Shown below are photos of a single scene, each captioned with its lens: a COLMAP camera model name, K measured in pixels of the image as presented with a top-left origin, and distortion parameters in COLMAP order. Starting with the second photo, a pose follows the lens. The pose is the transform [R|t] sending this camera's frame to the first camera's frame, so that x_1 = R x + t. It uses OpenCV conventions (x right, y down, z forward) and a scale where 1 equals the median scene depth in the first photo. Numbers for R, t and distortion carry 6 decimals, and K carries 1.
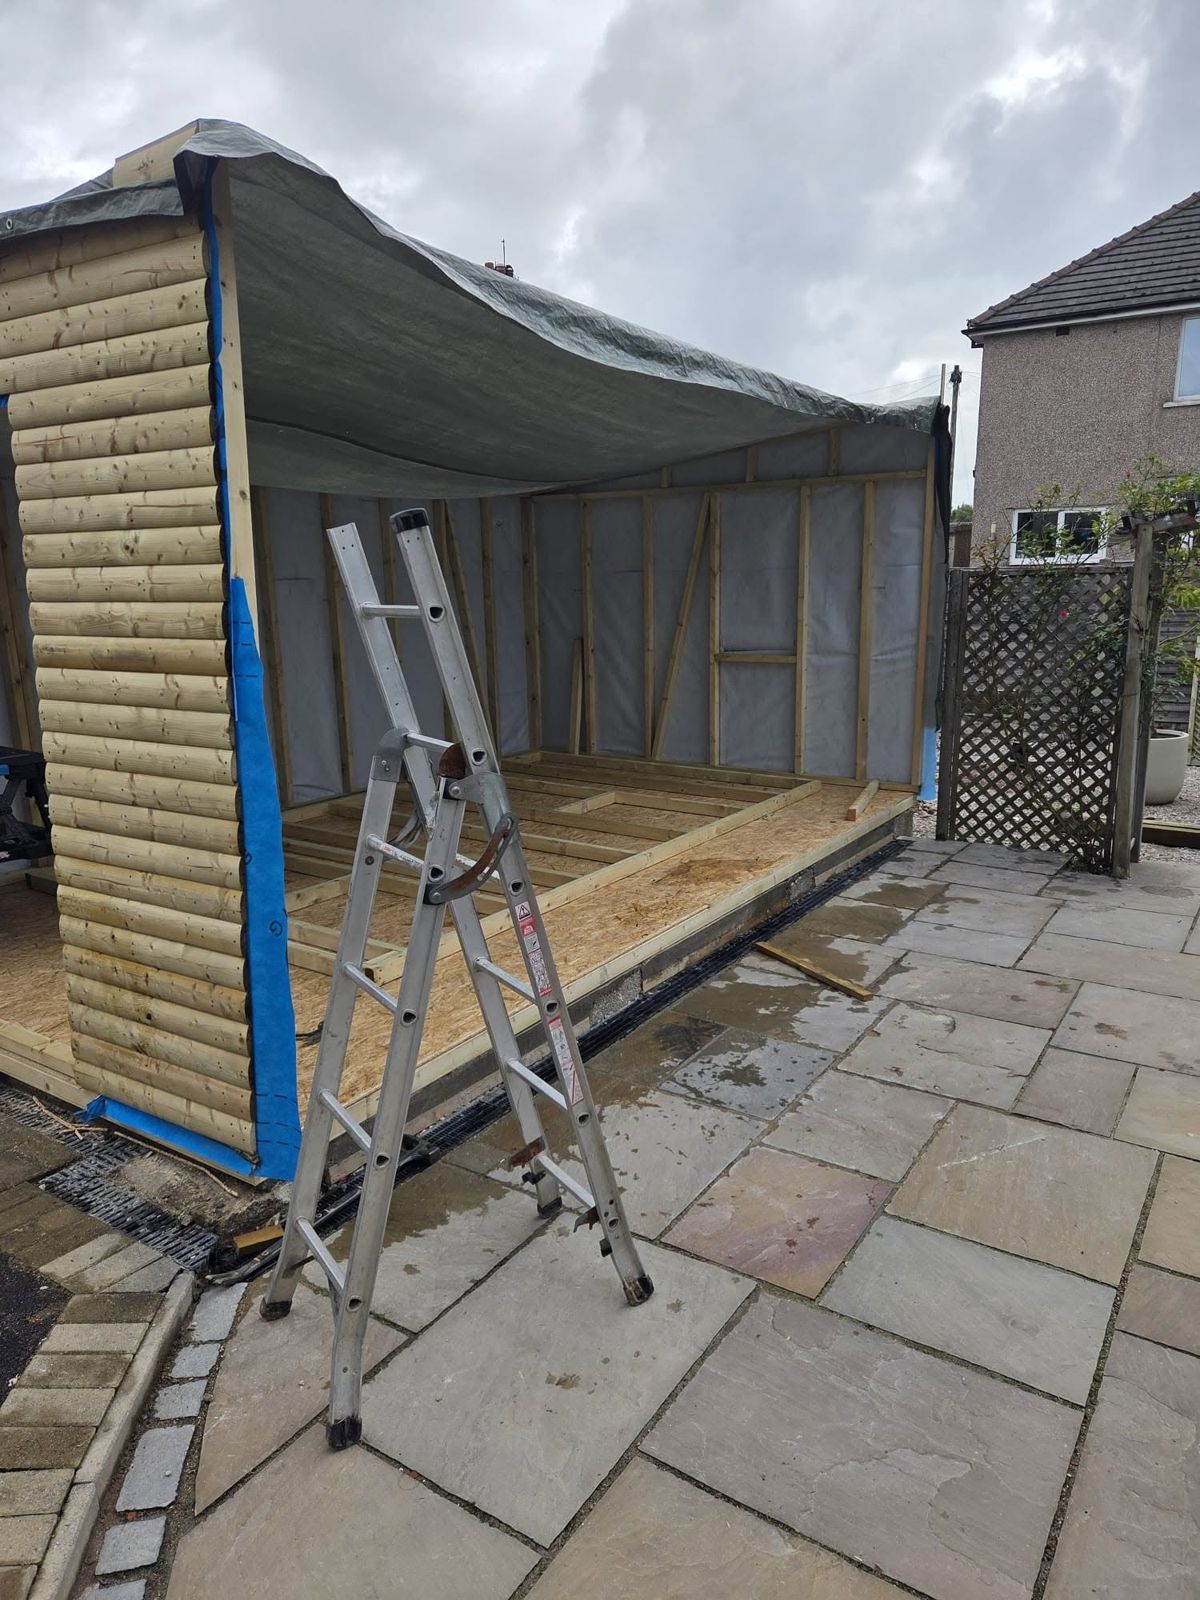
lens RADIAL K [[1093.2, 0, 596.4], [0, 1093.2, 806.2], [0, 0, 1]] dist [0.056625, -0.030803]
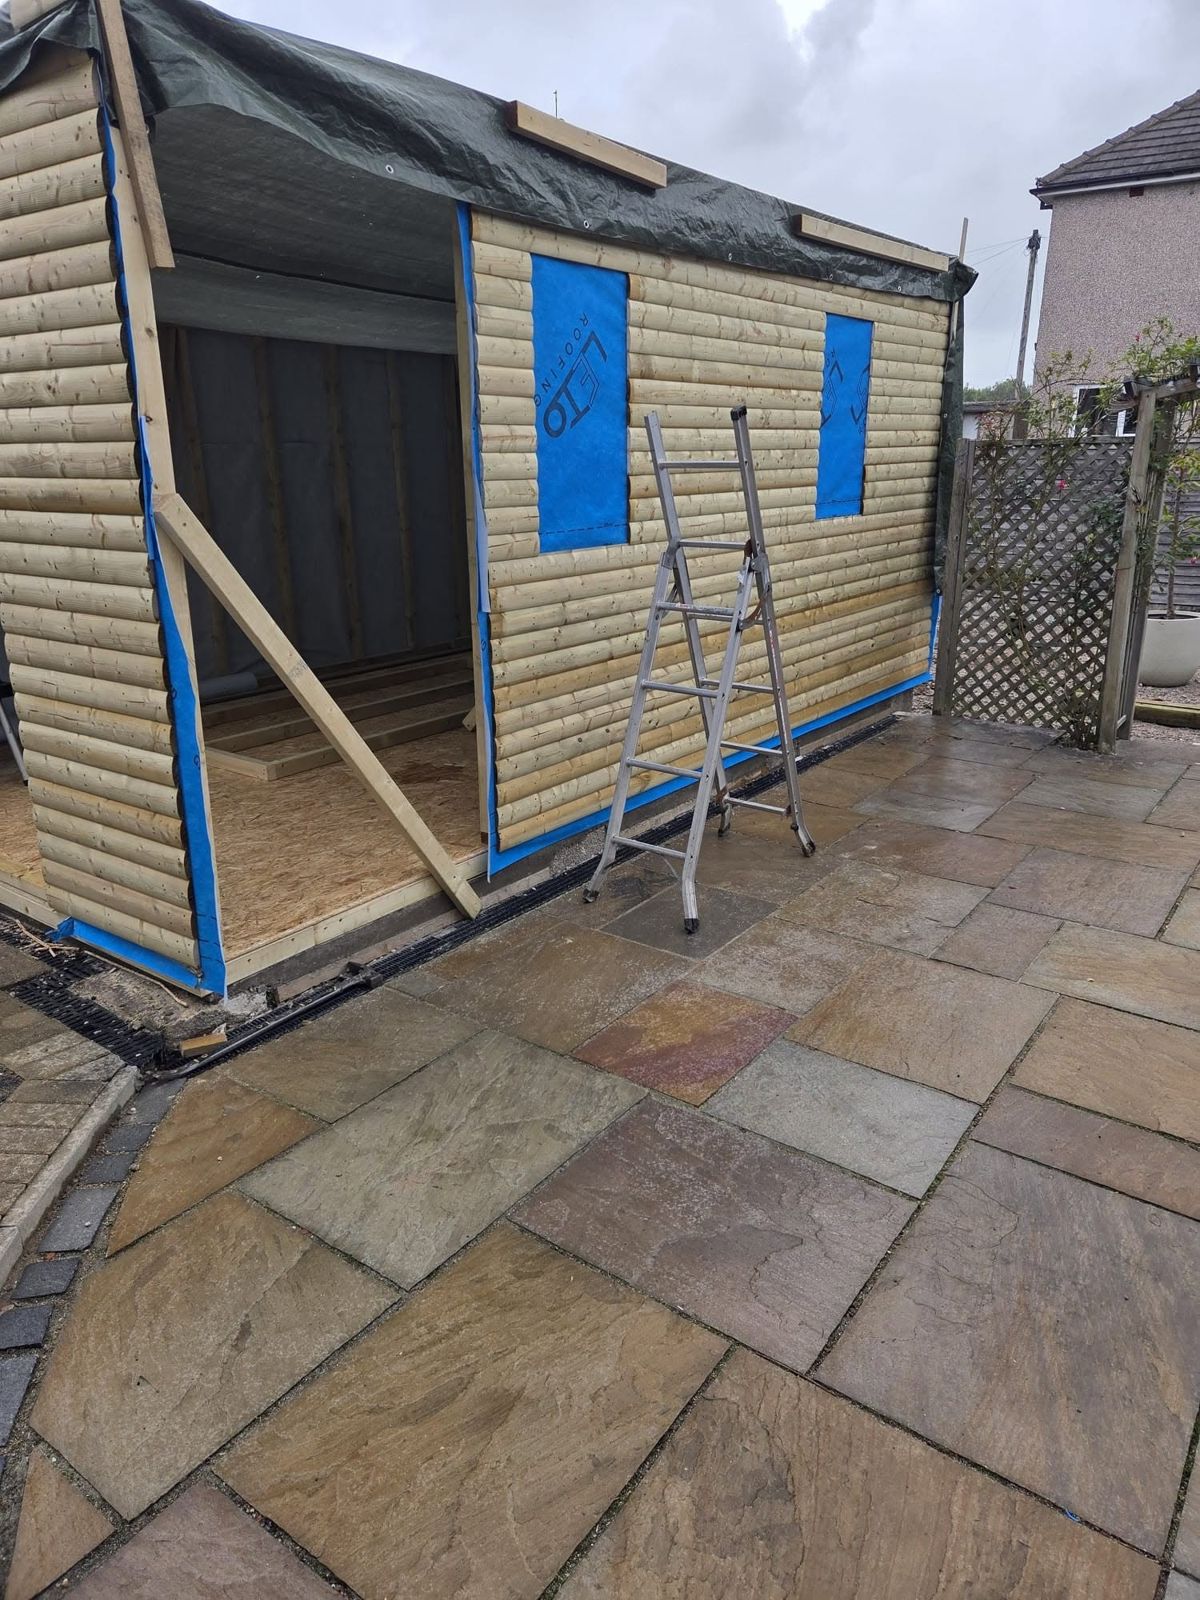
lens RADIAL K [[1069.6, 0, 607.9], [0, 1069.6, 804.3], [0, 0, 1]] dist [0.073946, -0.063125]
pose [[0.999140, 0.020937, -0.035804, 0.131247], [-0.017041, 0.994235, 0.105863, 0.033765], [0.037814, -0.105161, 0.993736, -0.030348]]
